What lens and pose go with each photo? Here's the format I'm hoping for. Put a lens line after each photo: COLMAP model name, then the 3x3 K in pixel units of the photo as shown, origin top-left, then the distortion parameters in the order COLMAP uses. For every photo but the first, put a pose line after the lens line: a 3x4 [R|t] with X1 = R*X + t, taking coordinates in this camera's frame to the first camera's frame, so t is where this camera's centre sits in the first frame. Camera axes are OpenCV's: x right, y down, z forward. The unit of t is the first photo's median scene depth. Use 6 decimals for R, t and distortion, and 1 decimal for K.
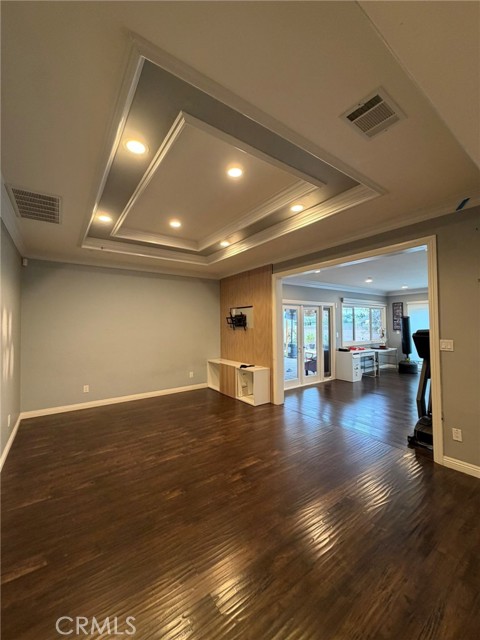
lens RADIAL K [[254.5, 0, 241.7], [0, 254.5, 318.0], [0, 0, 1]] dist [-0.000016, -0.000430]
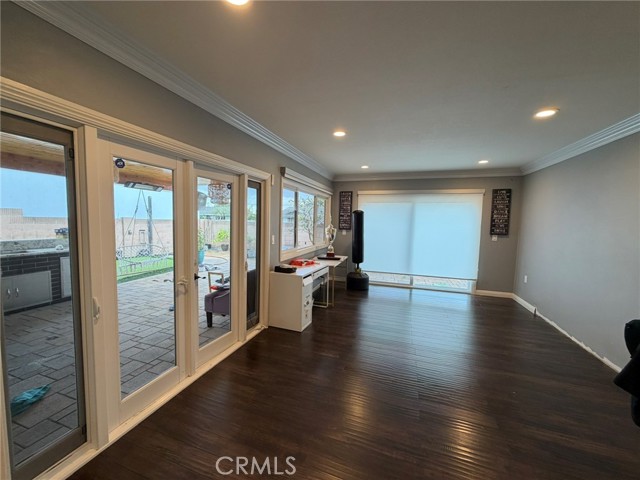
lens RADIAL K [[254.5, 0, 319.0], [0, 254.5, 239.5], [0, 0, 1]] dist [-0.000016, -0.000430]
pose [[0.814511, -0.014319, 0.579972, 0.153869], [-0.047093, 0.994764, 0.090698, 0.015747], [-0.578234, -0.101187, 0.809572, 0.527575]]
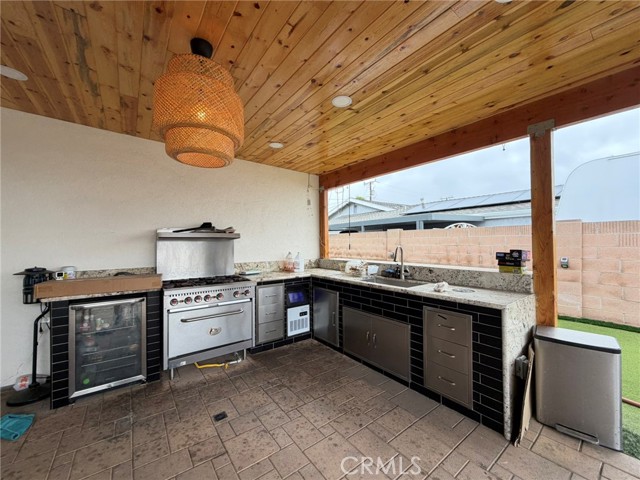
lens RADIAL K [[254.5, 0, 316.2], [0, 254.5, 239.9], [0, 0, 1]] dist [-0.000016, -0.000430]
pose [[0.012928, -0.003982, -0.999909, 0.203740], [0.032619, 0.999462, -0.003559, 0.029382], [0.999384, -0.032570, 0.013051, 0.750554]]
